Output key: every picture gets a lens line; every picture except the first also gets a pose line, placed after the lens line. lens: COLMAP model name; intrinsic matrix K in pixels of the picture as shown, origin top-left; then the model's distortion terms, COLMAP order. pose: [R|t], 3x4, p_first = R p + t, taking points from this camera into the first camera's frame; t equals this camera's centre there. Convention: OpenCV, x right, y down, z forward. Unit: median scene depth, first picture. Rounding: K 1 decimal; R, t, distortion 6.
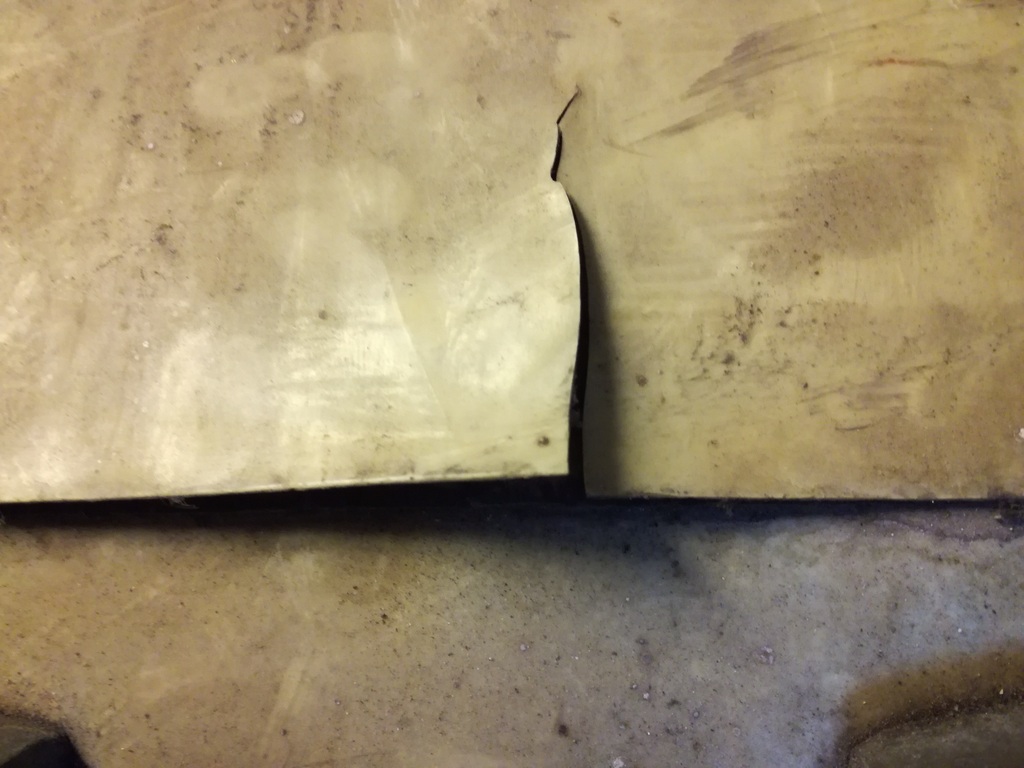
lens RADIAL K [[782.1, 0, 512.0], [0, 782.1, 384.0], [0, 0, 1]] dist [0.011895, -0.070165]
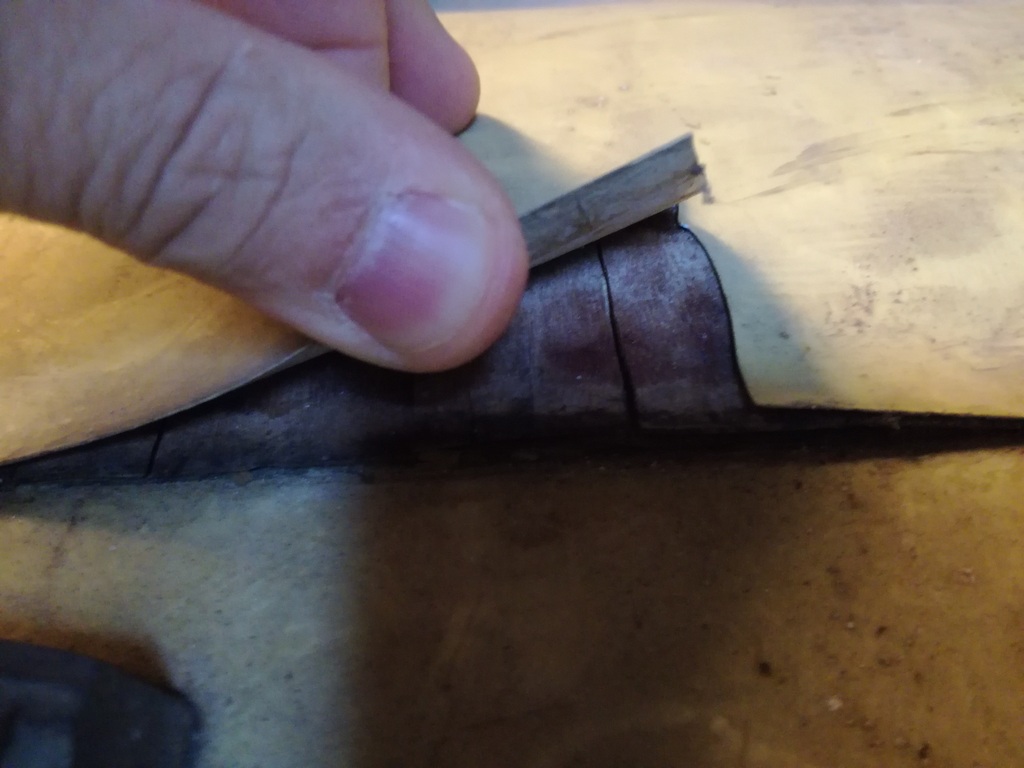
lens RADIAL K [[782.1, 0, 512.0], [0, 782.1, 384.0], [0, 0, 1]] dist [0.011895, -0.070165]
pose [[0.999968, -0.004863, 0.006368, -0.220959], [0.007305, 0.879863, -0.475172, 0.561902], [-0.003292, 0.475203, 0.879870, 0.061254]]
